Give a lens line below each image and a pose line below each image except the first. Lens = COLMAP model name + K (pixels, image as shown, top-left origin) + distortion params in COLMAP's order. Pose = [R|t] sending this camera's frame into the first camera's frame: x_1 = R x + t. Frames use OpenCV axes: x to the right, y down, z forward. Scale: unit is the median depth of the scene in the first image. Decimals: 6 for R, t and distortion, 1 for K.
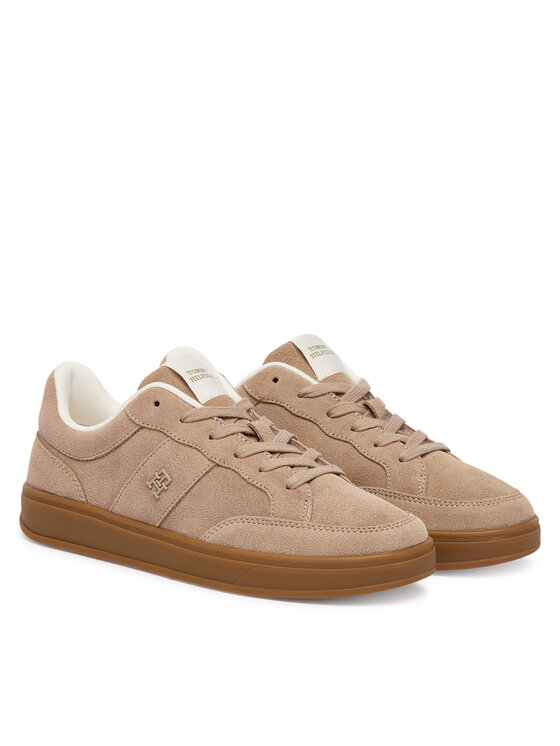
lens RADIAL K [[2185.0, 0, 280.0], [0, 2185.0, 373.0], [0, 0, 1]] dist [0.064280, 0.127874]
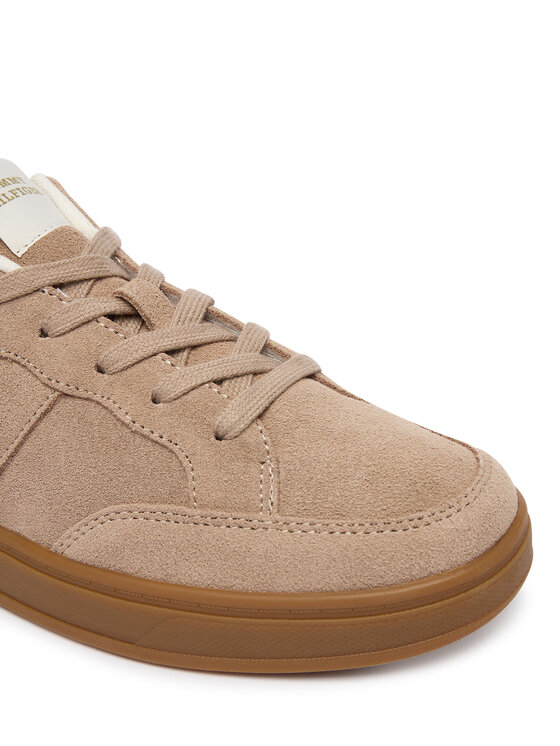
lens RADIAL K [[1046.9, 0, 280.0], [0, 1046.9, 373.0], [0, 0, 1]] dist [-0.025532, 0.010424]
pose [[0.988330, -0.137828, 0.064865, 0.003839], [0.112179, 0.946622, 0.302196, -0.026214], [-0.103054, -0.291393, 0.951036, 0.778579]]
